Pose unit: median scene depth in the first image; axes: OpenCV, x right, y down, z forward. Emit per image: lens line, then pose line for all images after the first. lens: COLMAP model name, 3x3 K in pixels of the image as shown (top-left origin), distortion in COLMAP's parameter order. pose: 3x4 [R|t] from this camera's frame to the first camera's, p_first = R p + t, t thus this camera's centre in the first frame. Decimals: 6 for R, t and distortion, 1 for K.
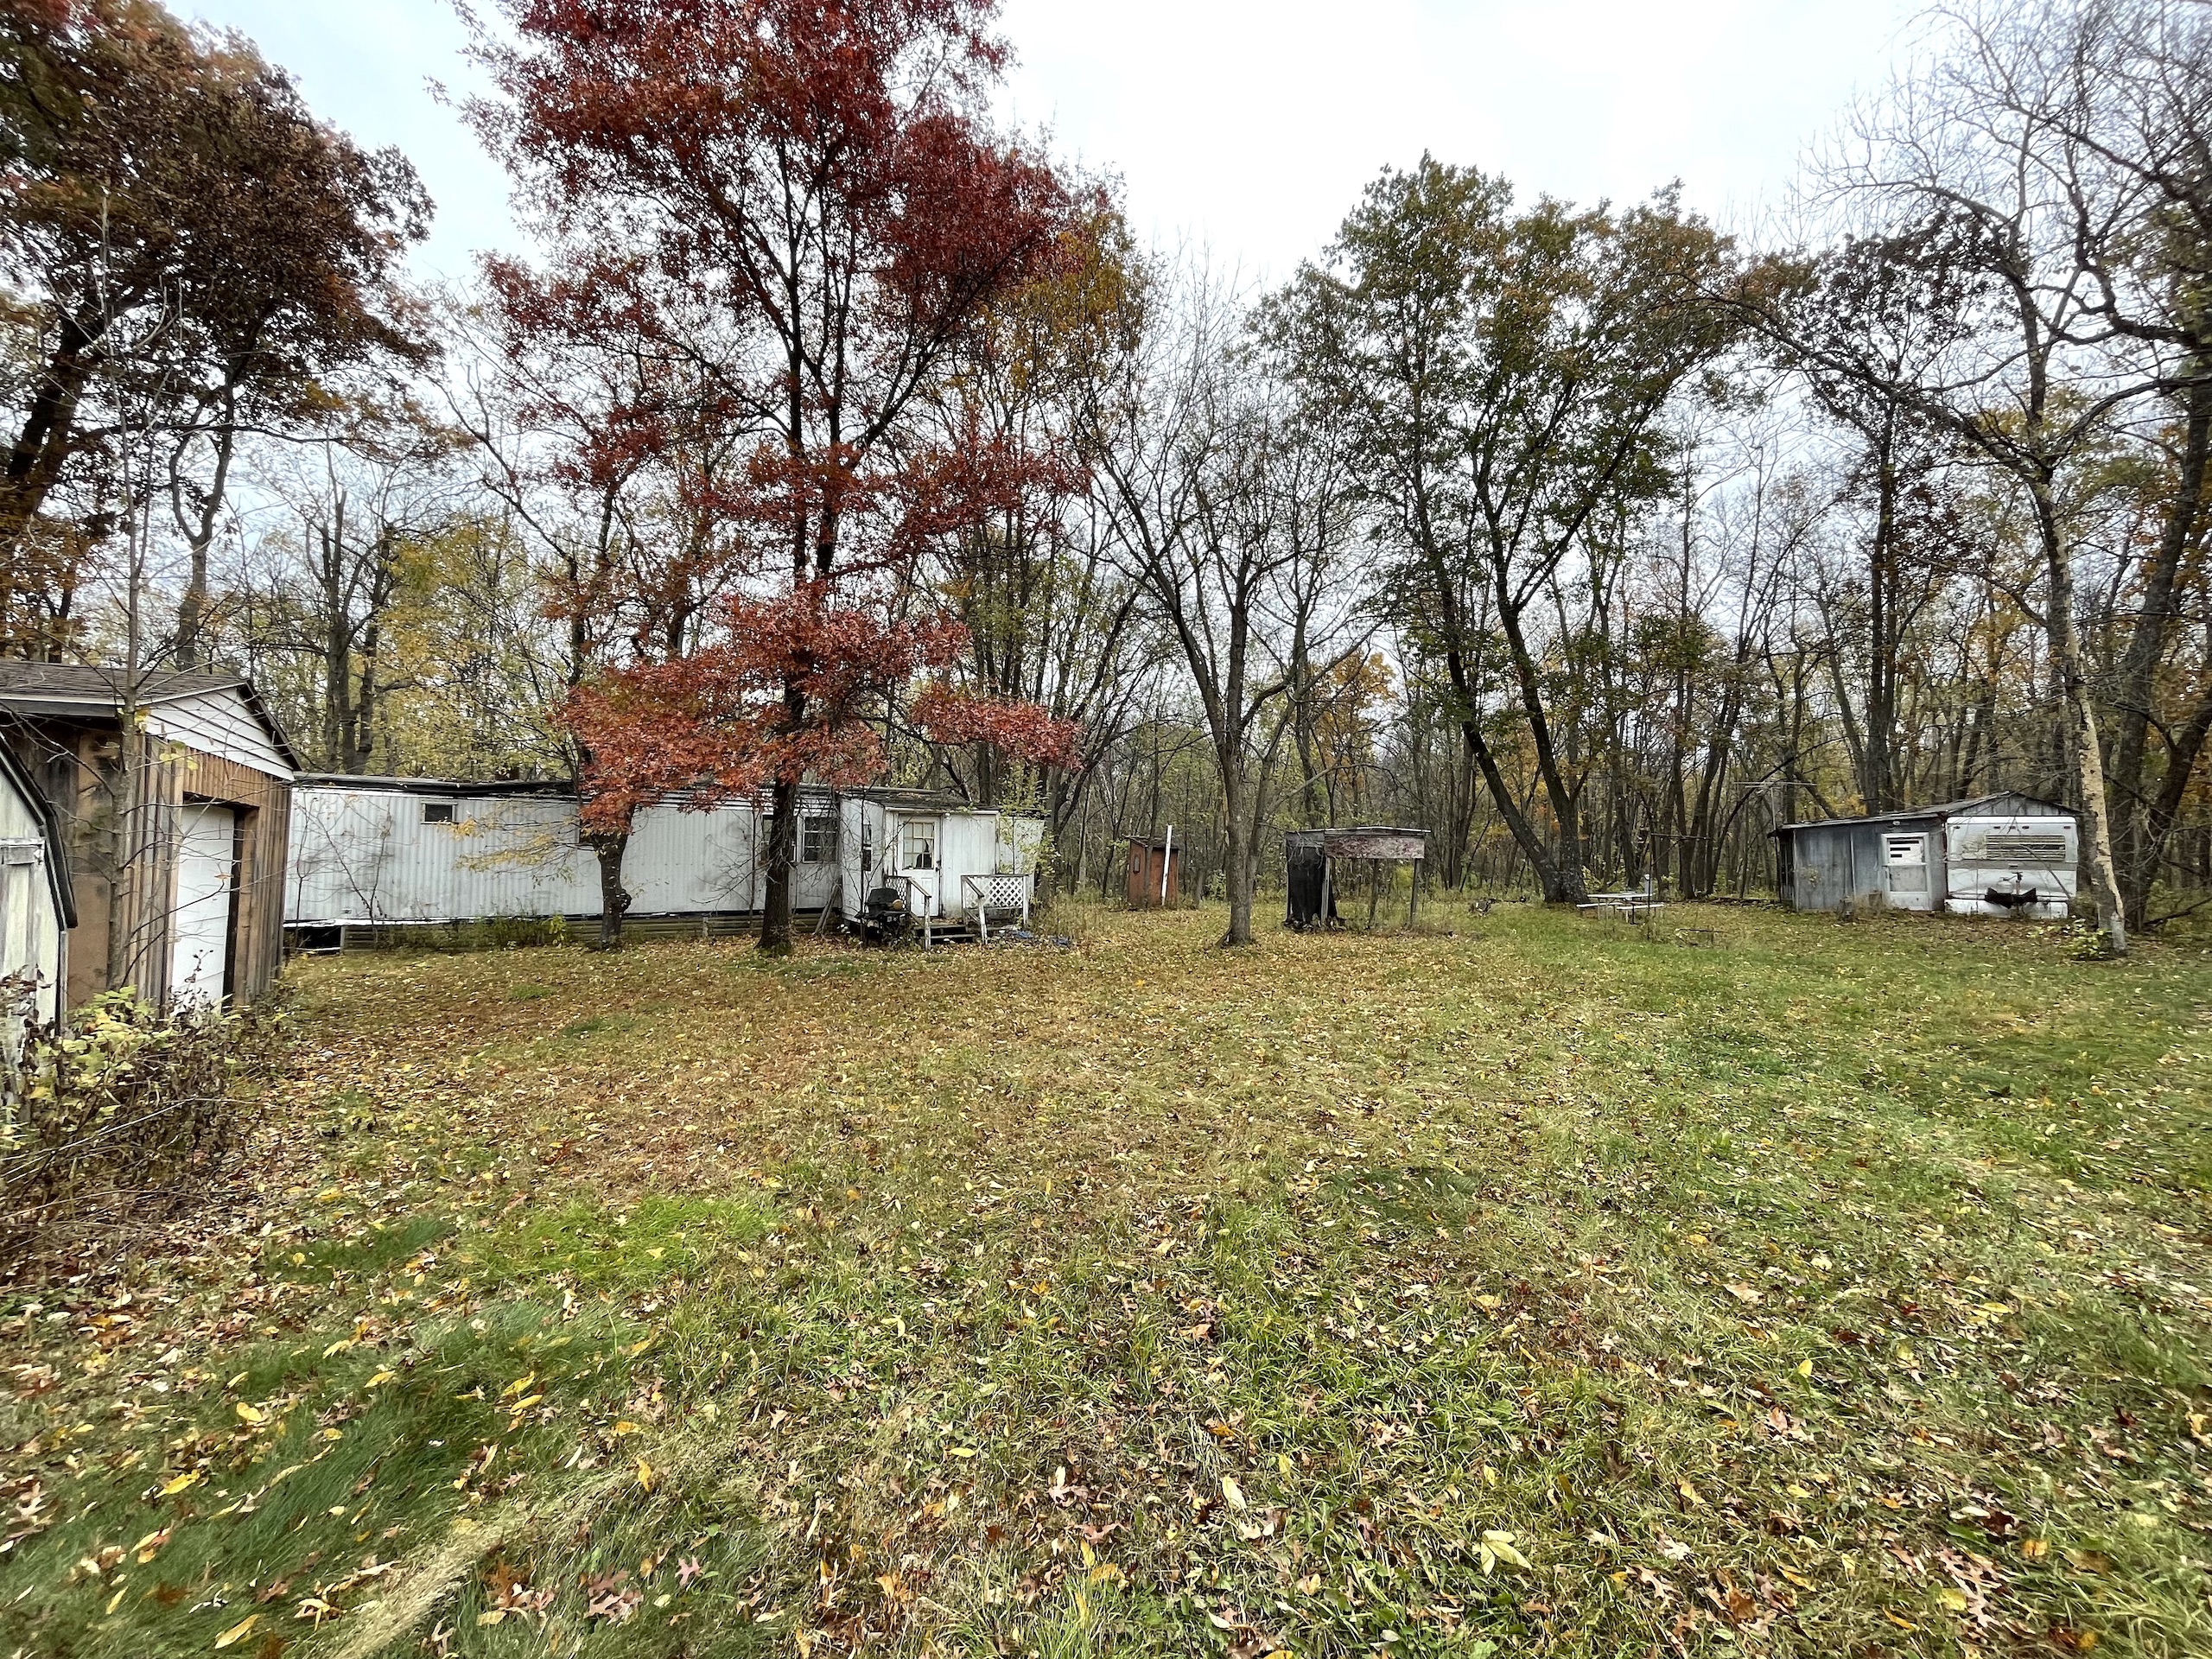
lens RADIAL K [[897.6, 0, 1106.0], [0, 897.6, 829.5], [0, 0, 1]] dist [0.001994, -0.000263]
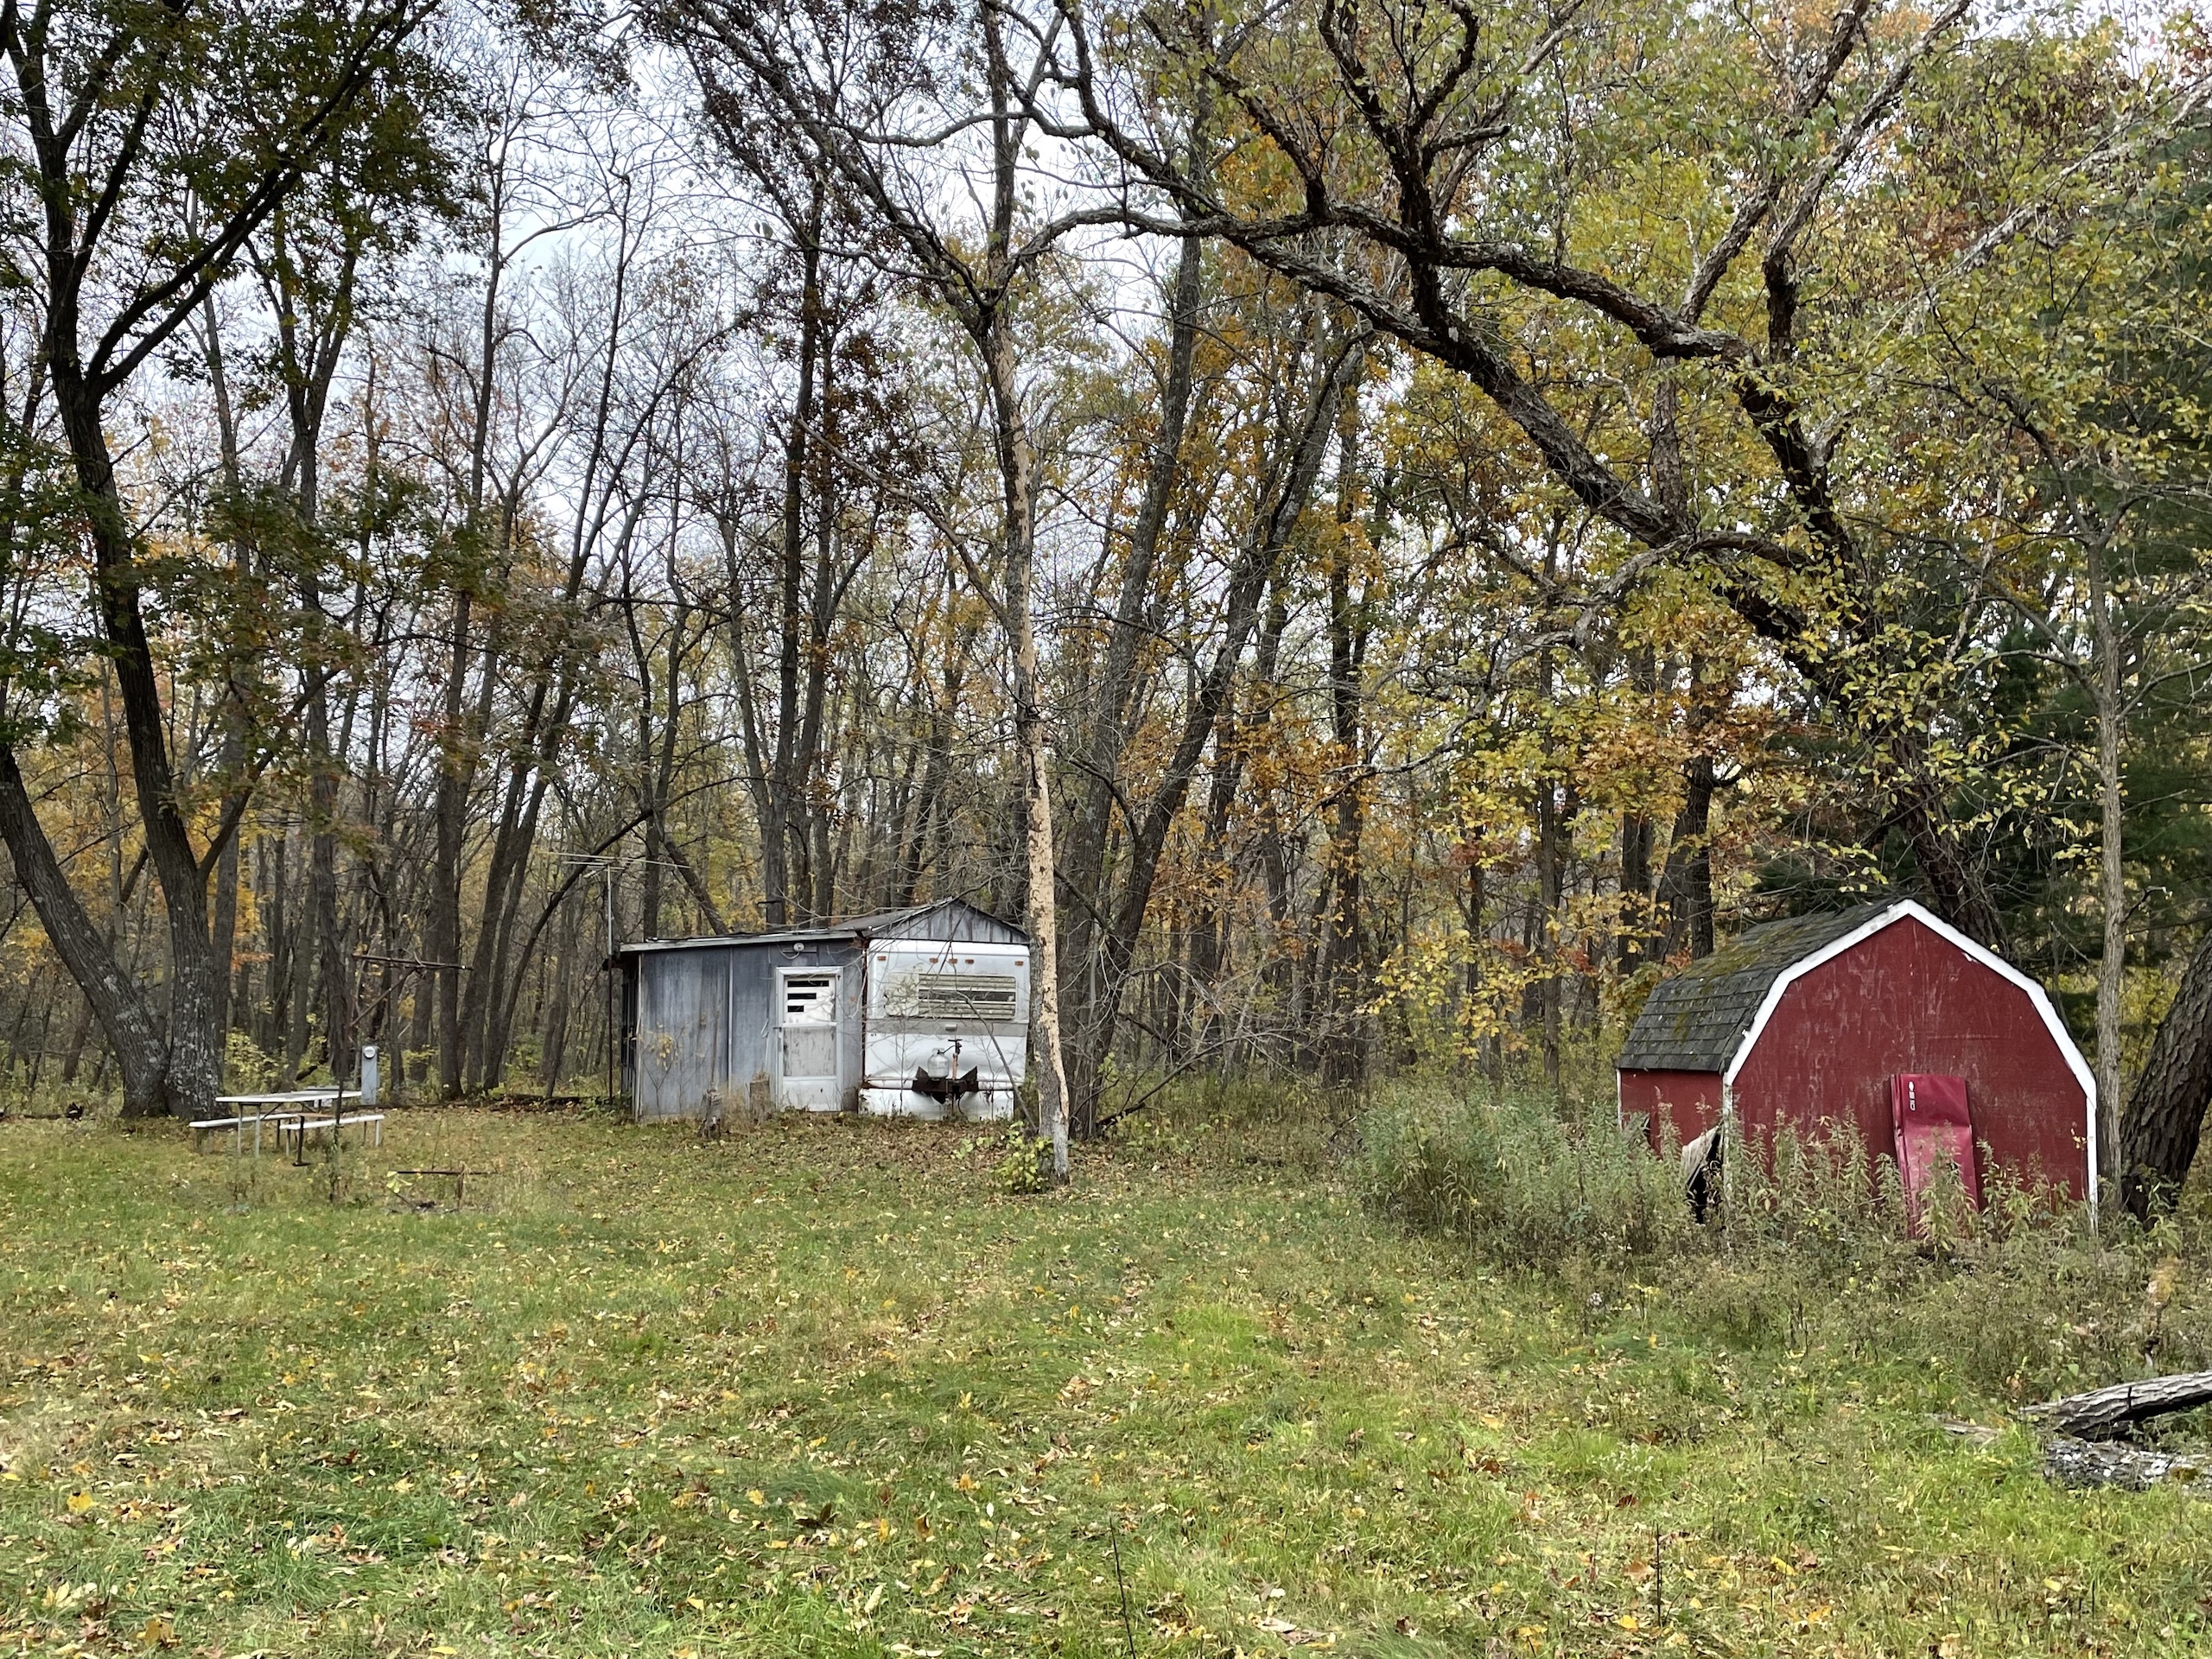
lens RADIAL K [[2088.3, 0, 1106.0], [0, 2088.3, 829.5], [0, 0, 1]] dist [0.071934, -0.008917]
pose [[0.661043, 0.073983, 0.746692, 0.087715], [-0.035278, 0.997091, -0.067561, 0.000880], [-0.749519, 0.018319, 0.661730, 0.054324]]
